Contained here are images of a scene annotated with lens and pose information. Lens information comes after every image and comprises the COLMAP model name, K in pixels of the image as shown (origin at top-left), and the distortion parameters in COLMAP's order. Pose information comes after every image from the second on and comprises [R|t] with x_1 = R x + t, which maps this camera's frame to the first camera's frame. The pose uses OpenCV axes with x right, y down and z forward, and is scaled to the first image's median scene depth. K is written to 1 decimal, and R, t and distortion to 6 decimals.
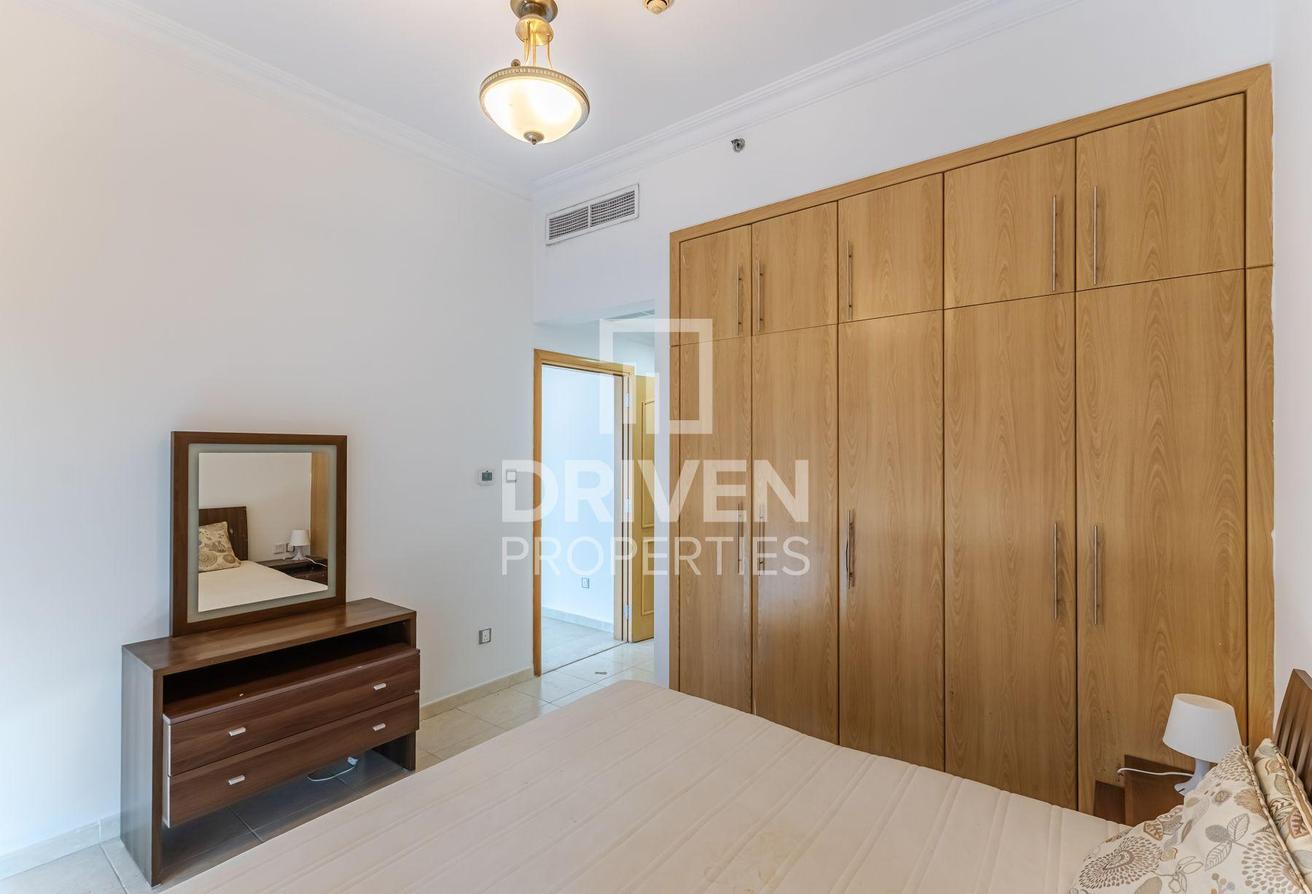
lens RADIAL K [[601.6, 0, 657.4], [0, 601.6, 442.2], [0, 0, 1]] dist [0.001648, -0.000020]
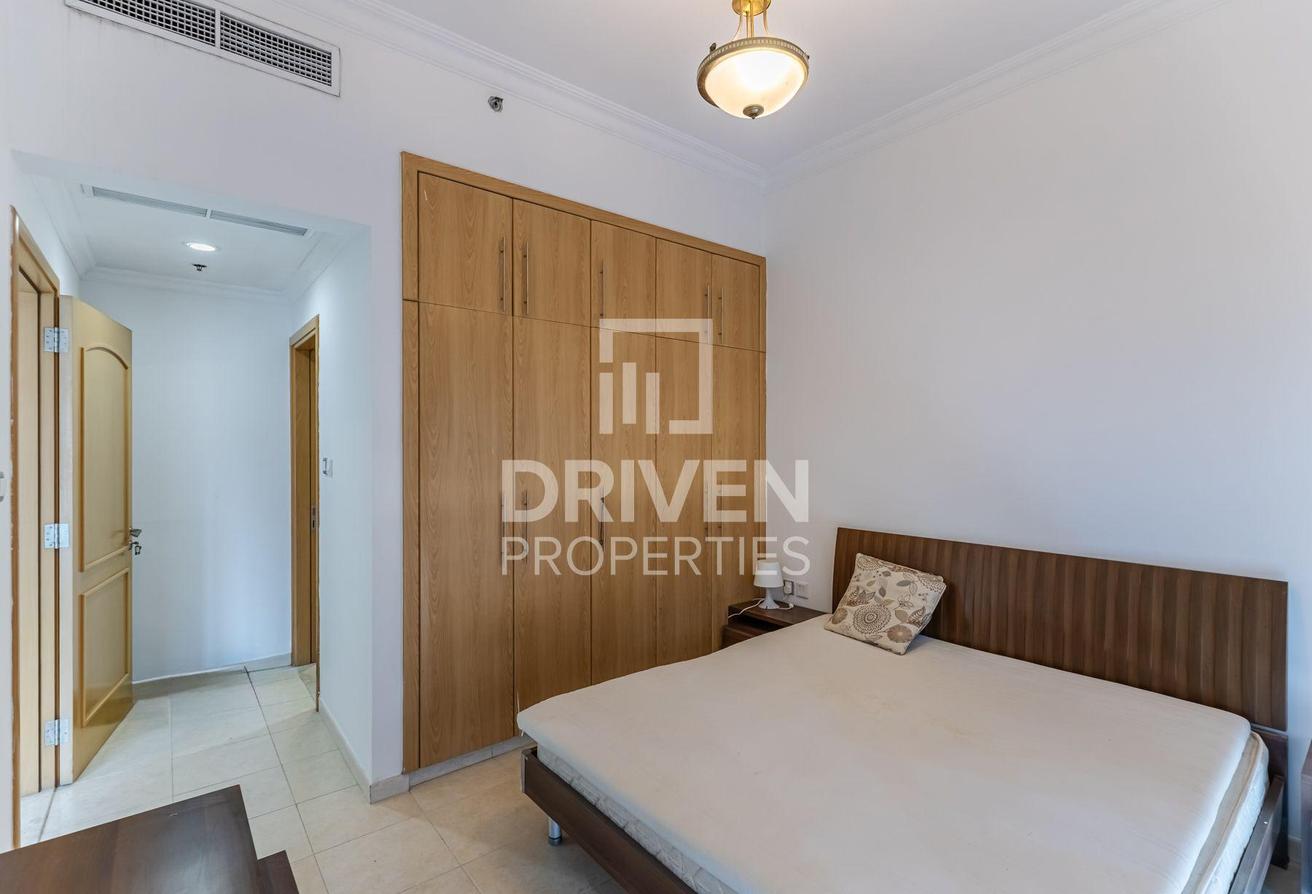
lens RADIAL K [[601.6, 0, 655.1], [0, 601.6, 449.0], [0, 0, 1]] dist [0.001648, -0.000020]
pose [[0.226580, 0.001256, 0.973992, -0.723075], [-0.007693, 0.999970, 0.000500, 0.032118], [-0.973962, -0.007606, 0.226583, 0.564169]]
